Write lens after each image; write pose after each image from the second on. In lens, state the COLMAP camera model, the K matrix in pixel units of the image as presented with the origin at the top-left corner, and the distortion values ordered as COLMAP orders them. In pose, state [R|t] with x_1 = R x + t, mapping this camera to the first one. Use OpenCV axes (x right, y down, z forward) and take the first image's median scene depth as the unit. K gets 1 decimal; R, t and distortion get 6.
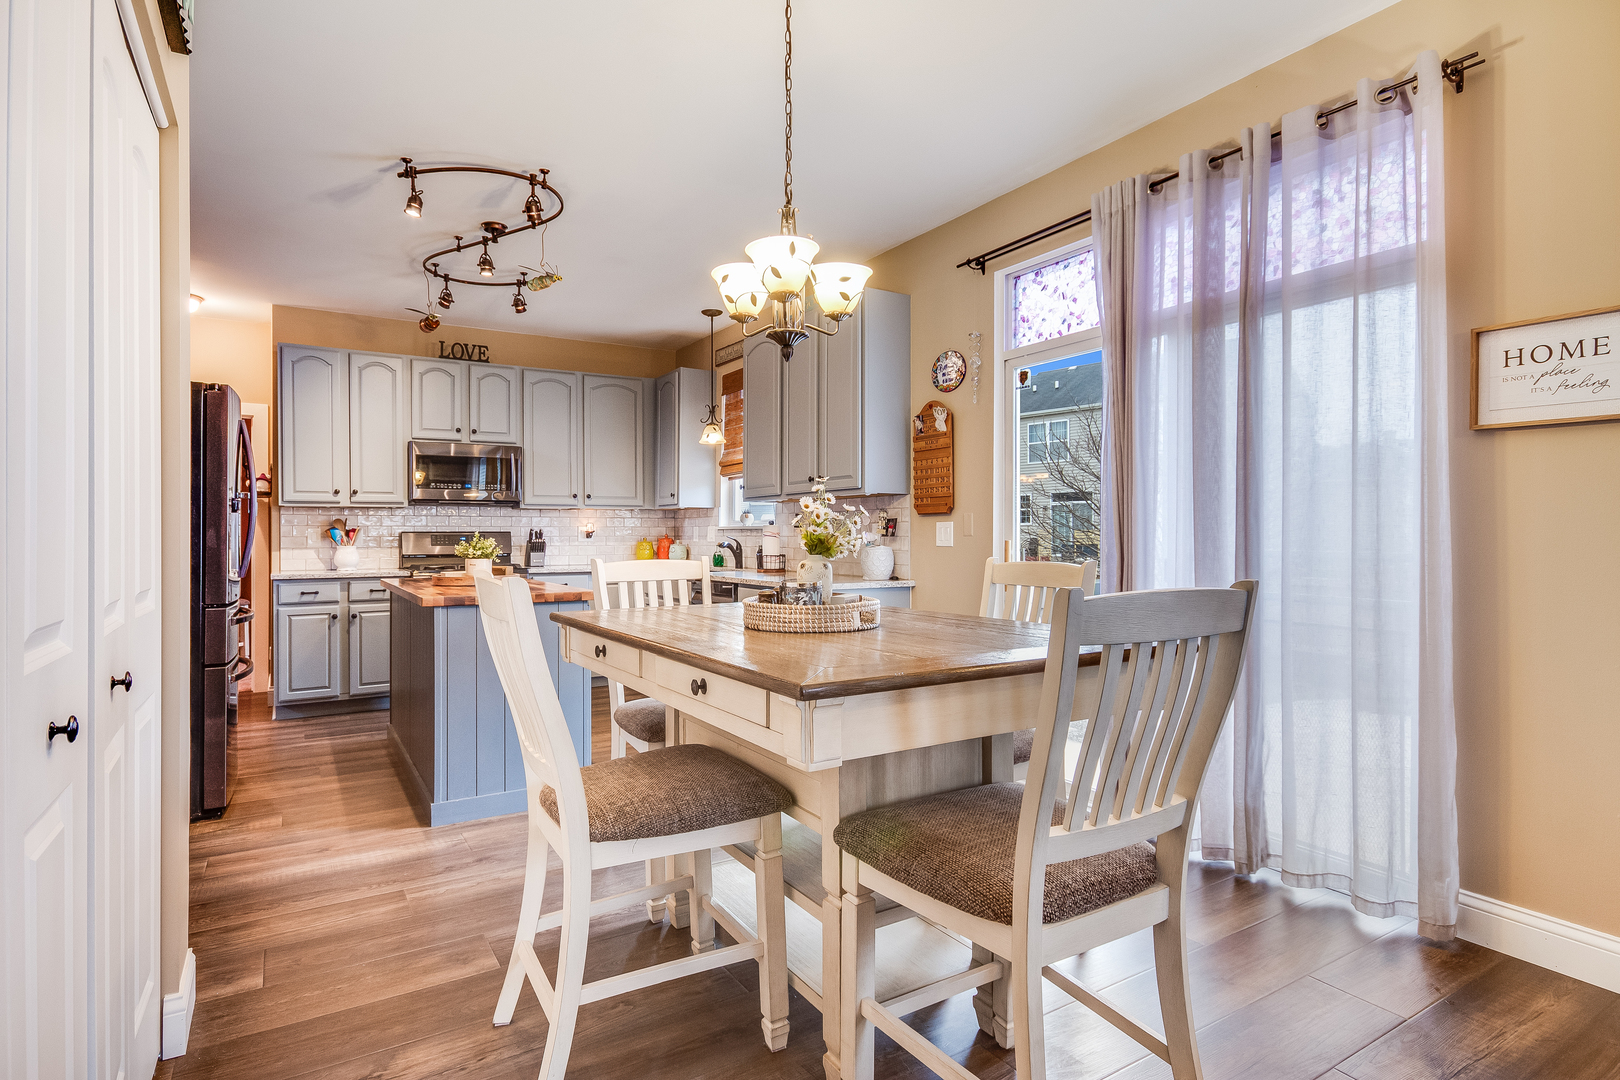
lens RADIAL K [[833.5, 0, 813.3], [0, 833.5, 534.5], [0, 0, 1]] dist [-0.003785, -0.000174]
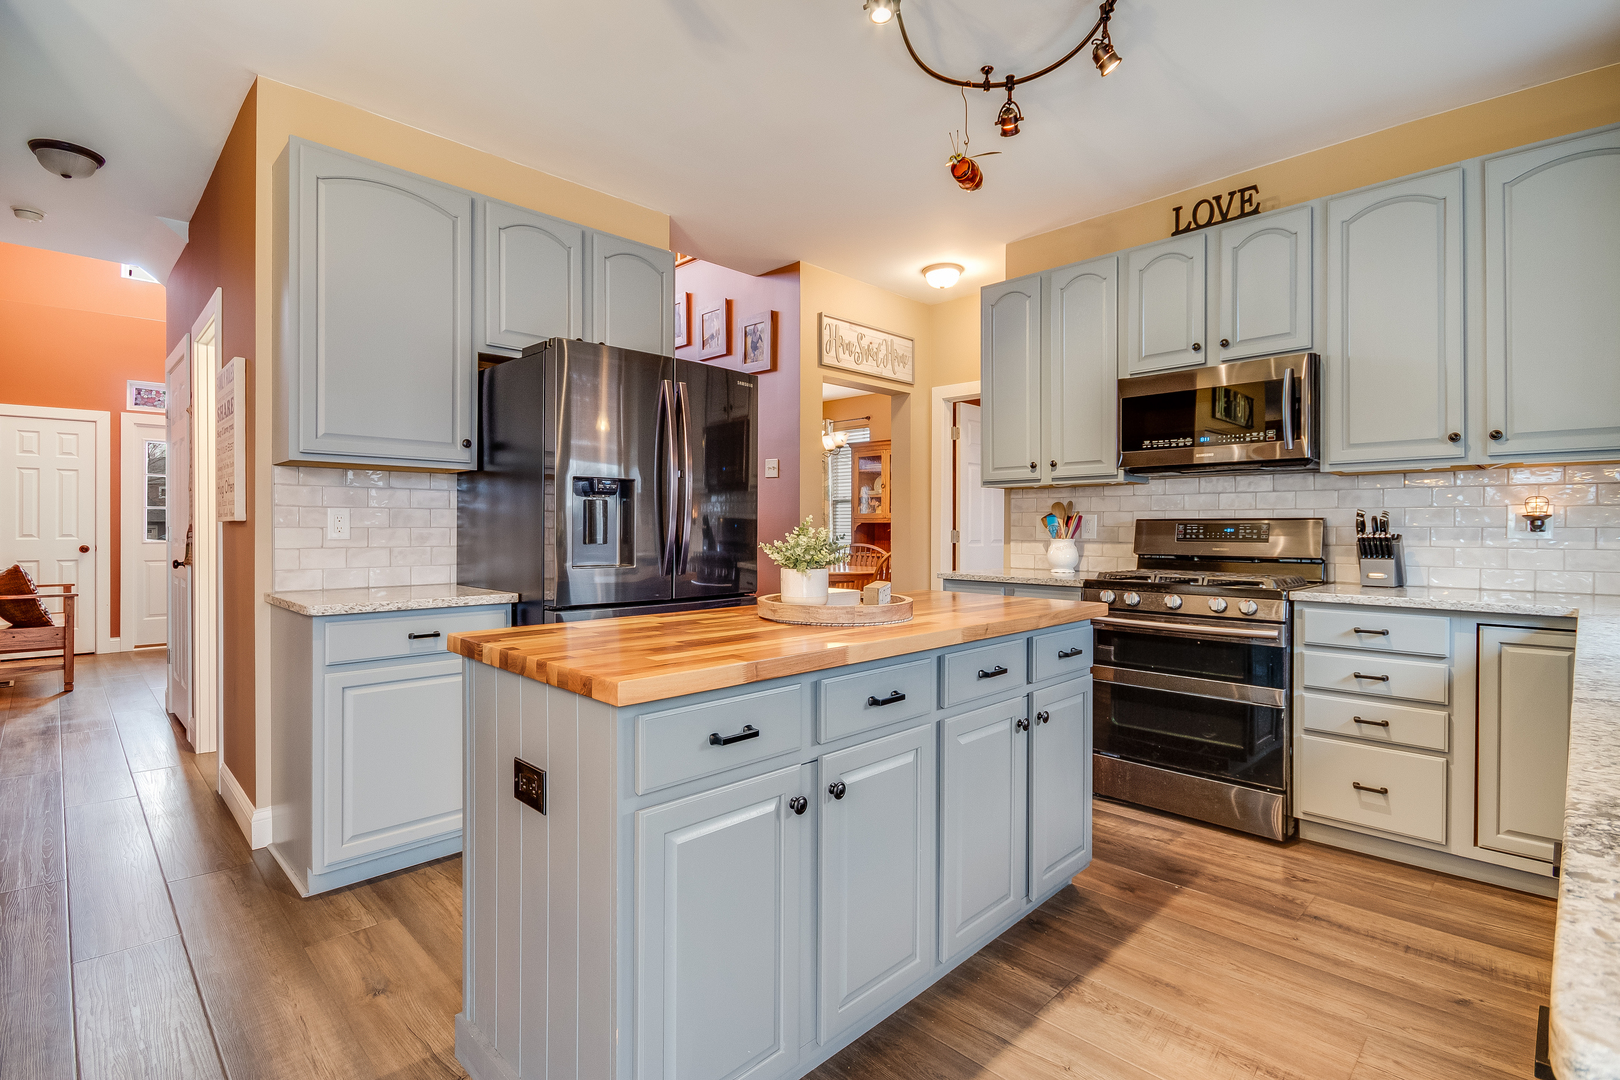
lens RADIAL K [[764.4, 0, 803.6], [0, 764.4, 527.1], [0, 0, 1]] dist [-0.000981, -0.004668]
pose [[0.216536, 0.003078, -0.976270, 0.045216], [-0.001146, 0.999995, 0.002898, 0.001562], [0.976274, 0.000491, 0.216538, 0.650000]]
